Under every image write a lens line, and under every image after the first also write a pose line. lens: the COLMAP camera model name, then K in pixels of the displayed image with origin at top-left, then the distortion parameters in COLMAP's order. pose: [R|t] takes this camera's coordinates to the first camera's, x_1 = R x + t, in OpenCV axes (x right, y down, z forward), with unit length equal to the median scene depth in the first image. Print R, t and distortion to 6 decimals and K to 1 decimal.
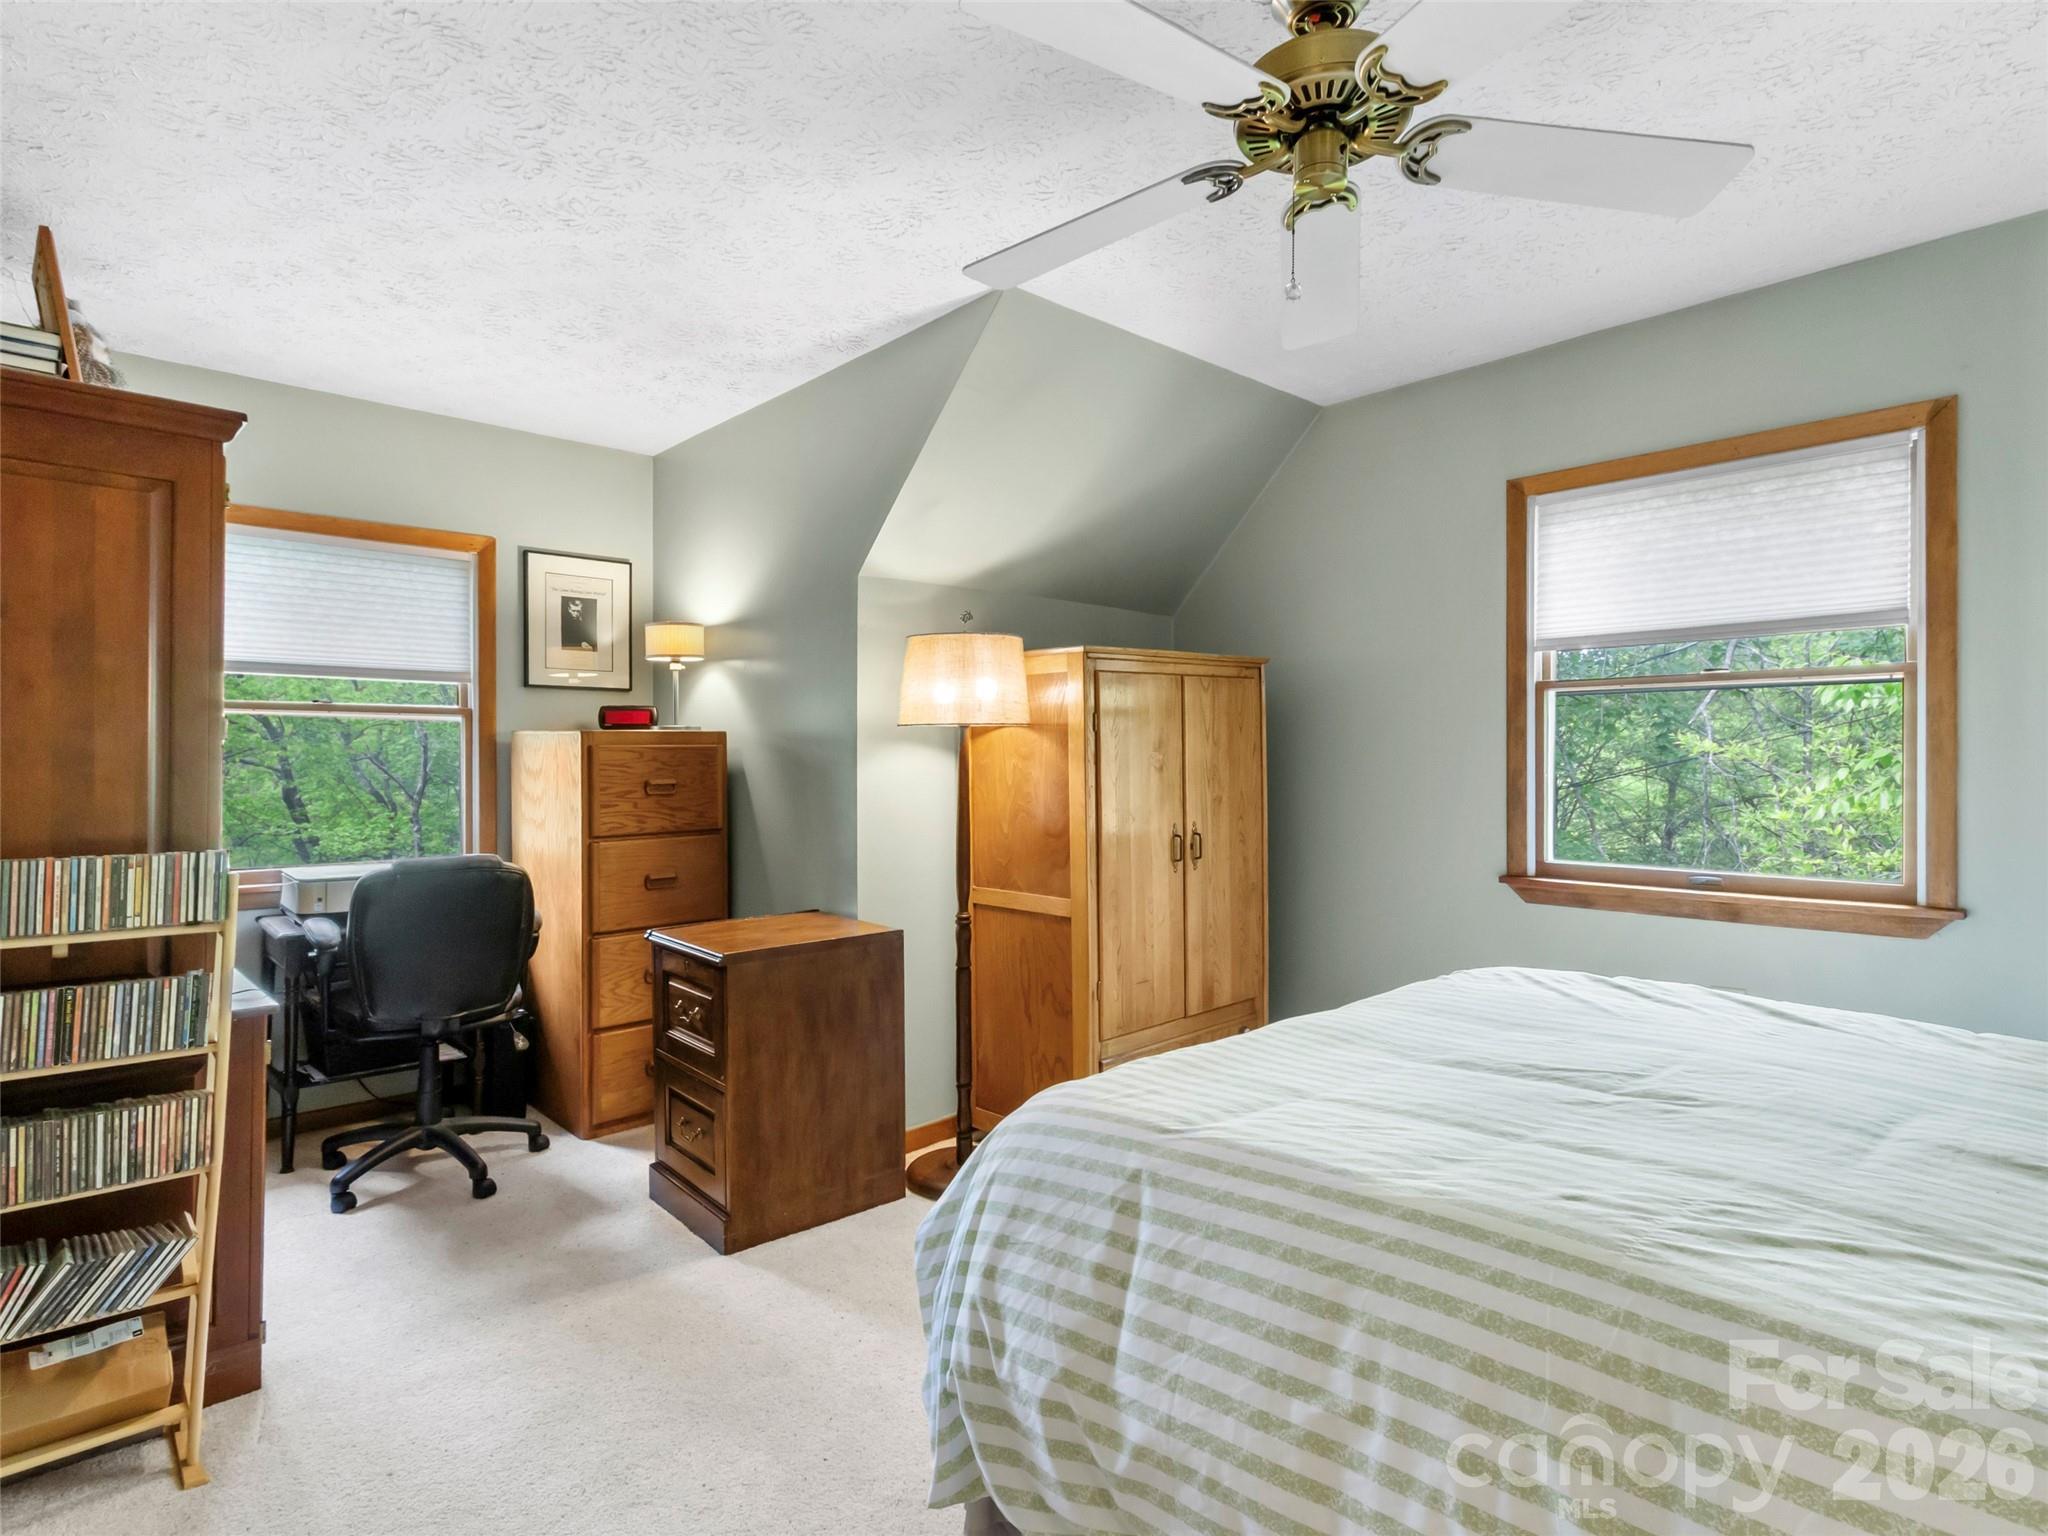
lens RADIAL K [[1069.8, 0, 1004.2], [0, 1069.8, 795.3], [0, 0, 1]] dist [0.002326, 0.000242]
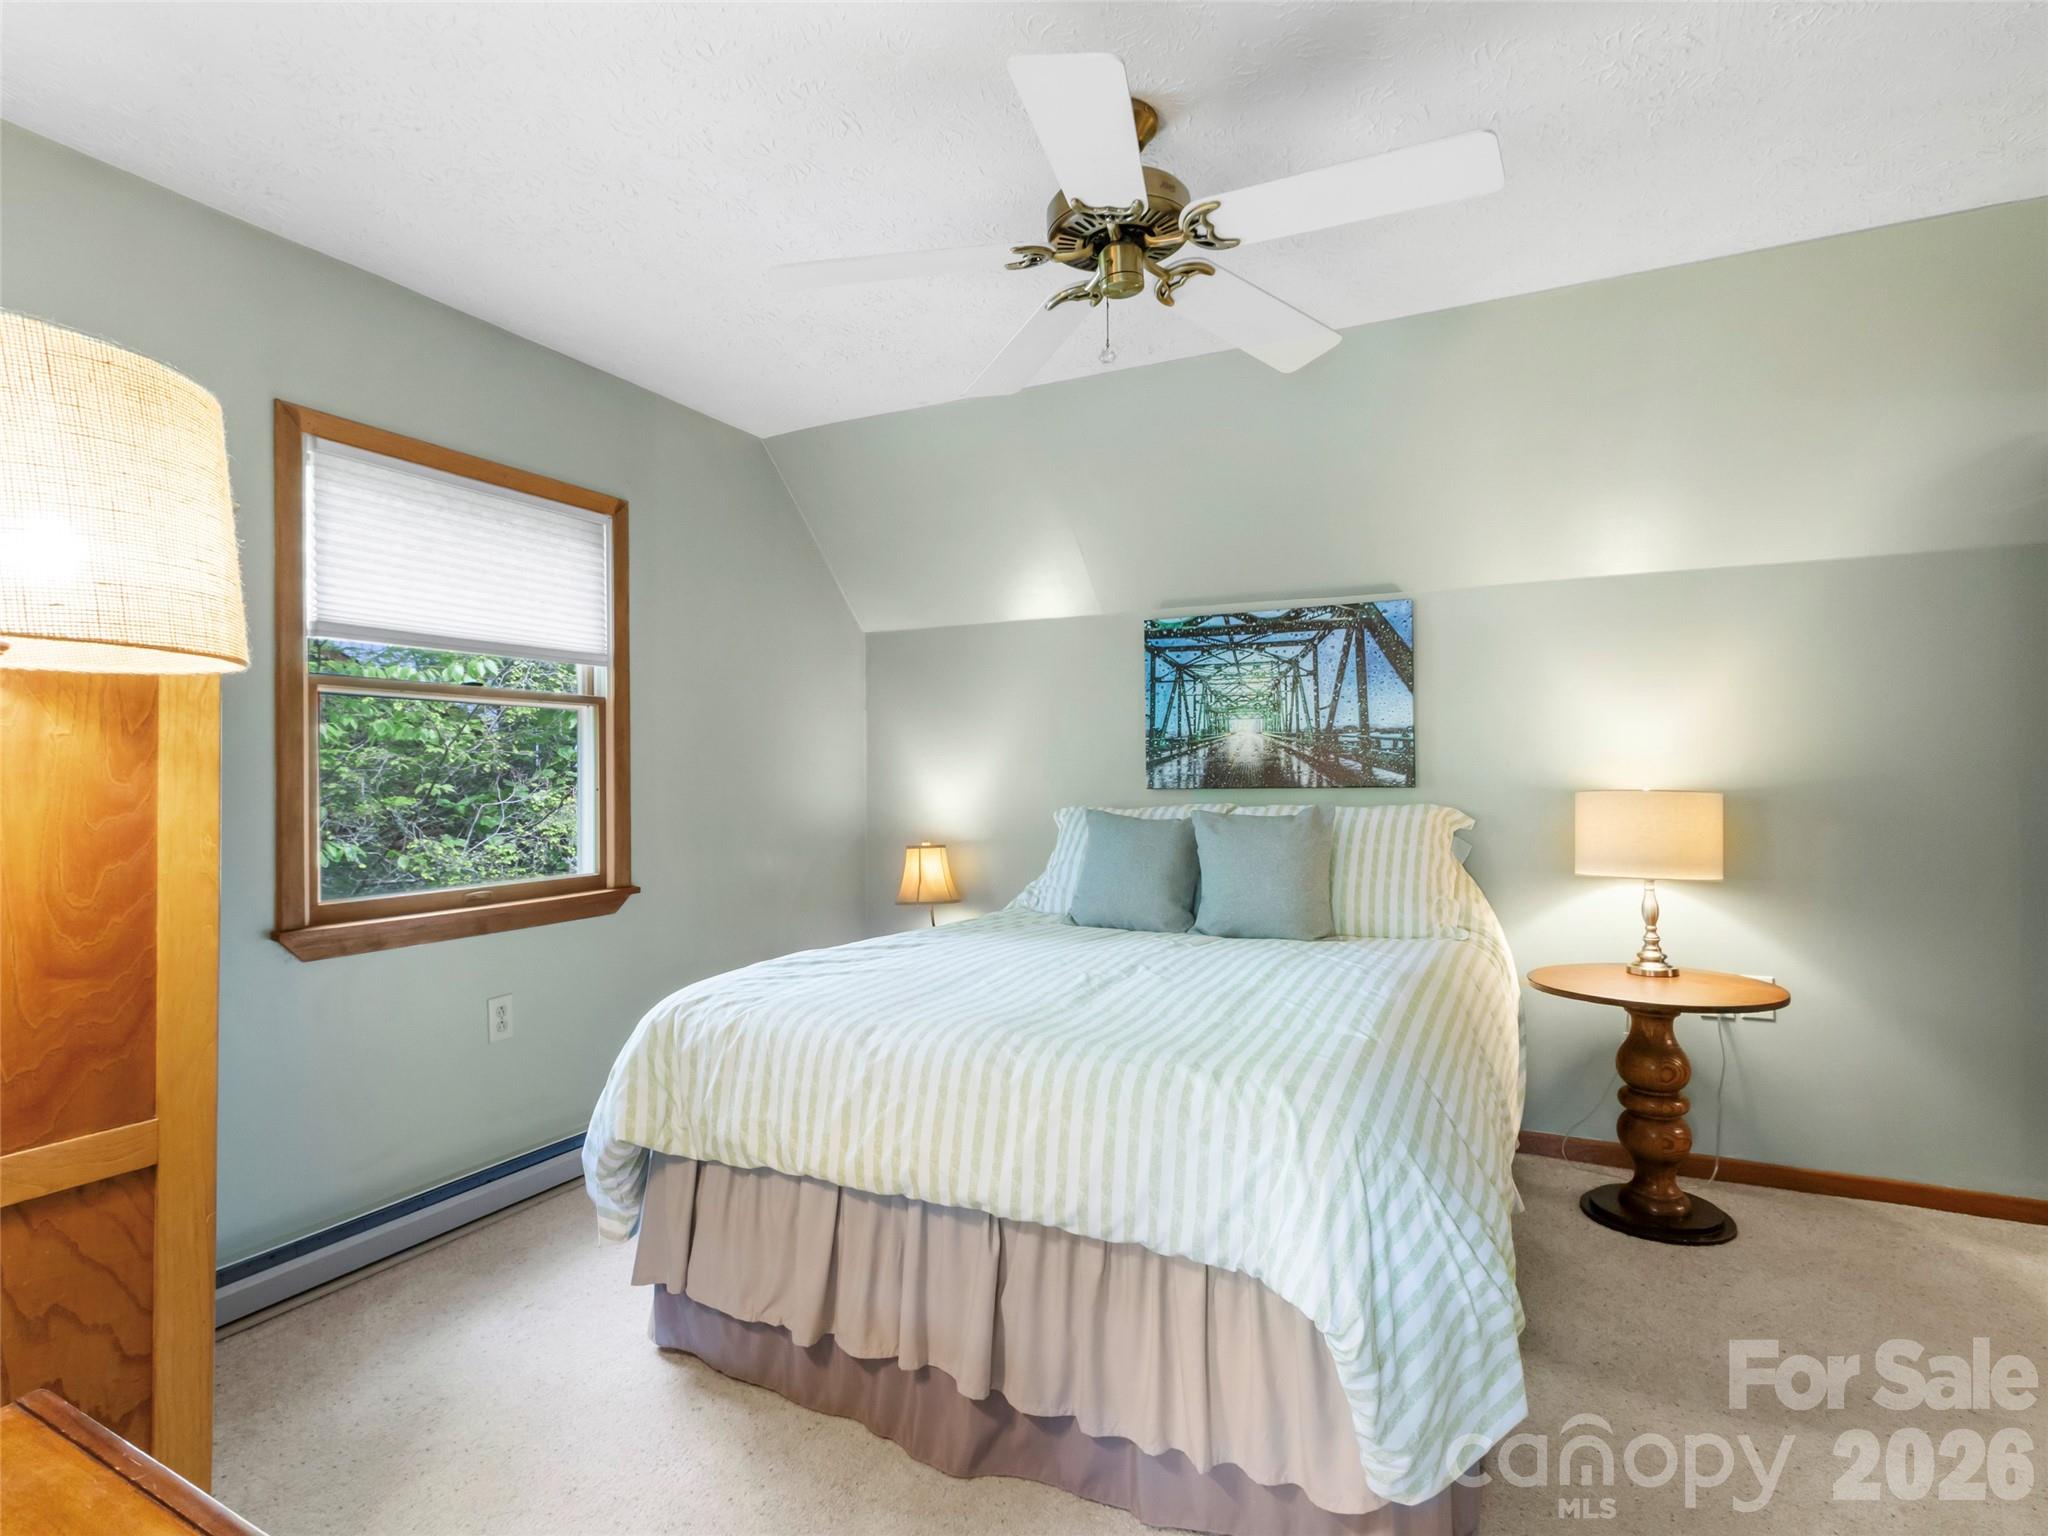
lens RADIAL K [[1047.6, 0, 1014.1], [0, 1047.6, 812.3], [0, 0, 1]] dist [-0.023884, 0.000144]
pose [[-0.354877, -0.029583, 0.934445, -0.409474], [0.034715, 0.998393, 0.044791, -0.023324], [-0.934268, 0.048334, -0.353280, 0.832317]]
